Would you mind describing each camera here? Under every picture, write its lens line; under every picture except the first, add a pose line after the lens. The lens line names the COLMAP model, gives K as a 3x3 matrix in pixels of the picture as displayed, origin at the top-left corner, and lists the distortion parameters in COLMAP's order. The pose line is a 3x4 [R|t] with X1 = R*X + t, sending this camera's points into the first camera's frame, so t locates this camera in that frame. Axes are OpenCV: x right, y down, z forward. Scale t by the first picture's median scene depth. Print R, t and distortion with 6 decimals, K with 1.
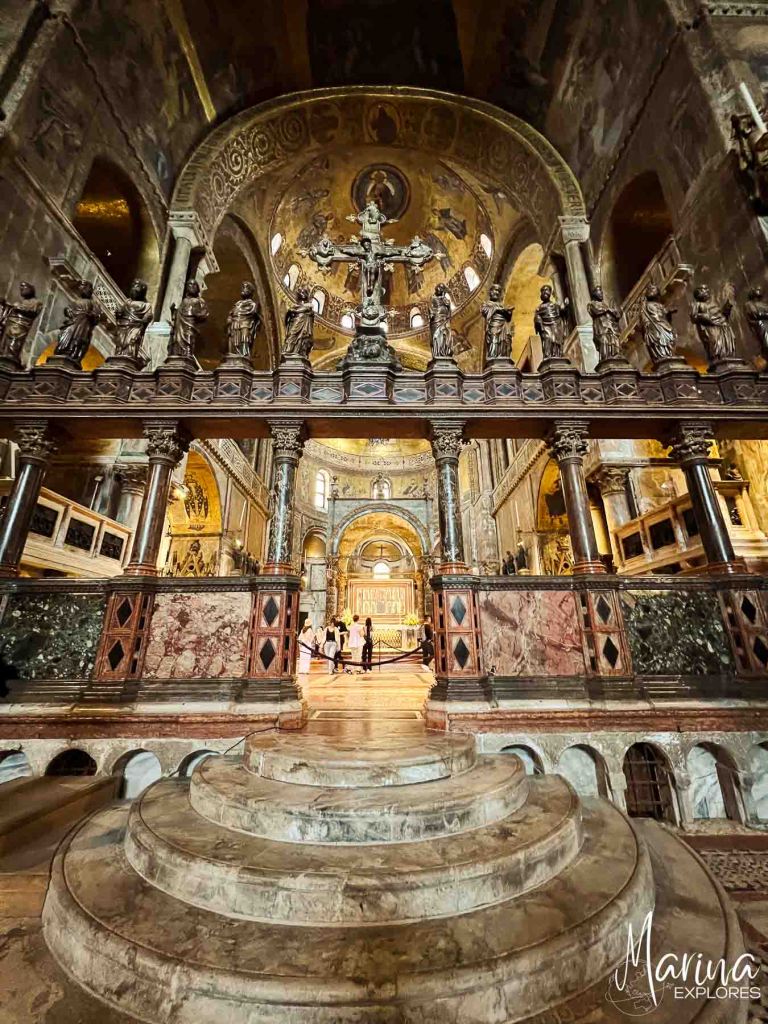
lens RADIAL K [[403.1, 0, 384.0], [0, 403.1, 512.0], [0, 0, 1]] dist [-0.000091, -0.000005]
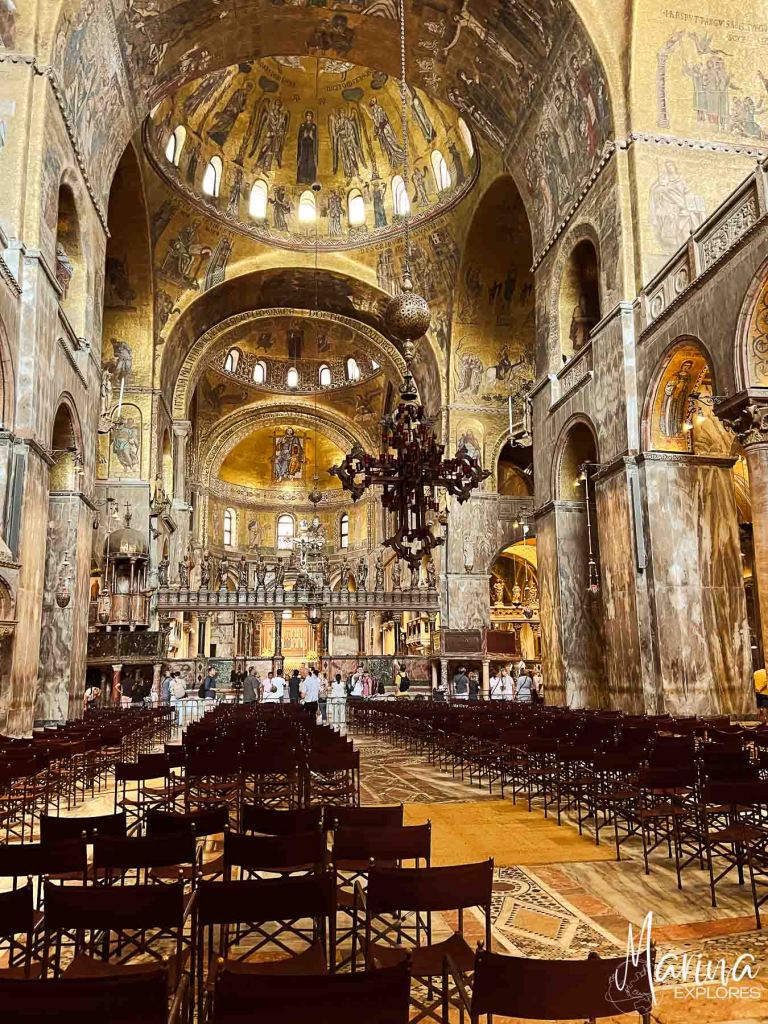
lens RADIAL K [[913.4, 0, 384.0], [0, 913.4, 512.0], [0, 0, 1]] dist [0.000132, -0.000004]
pose [[0.988968, 0.022057, 0.146478, -0.110428], [-0.043969, 0.987996, 0.148088, -0.488848], [-0.141454, -0.152895, 0.978066, -1.434269]]
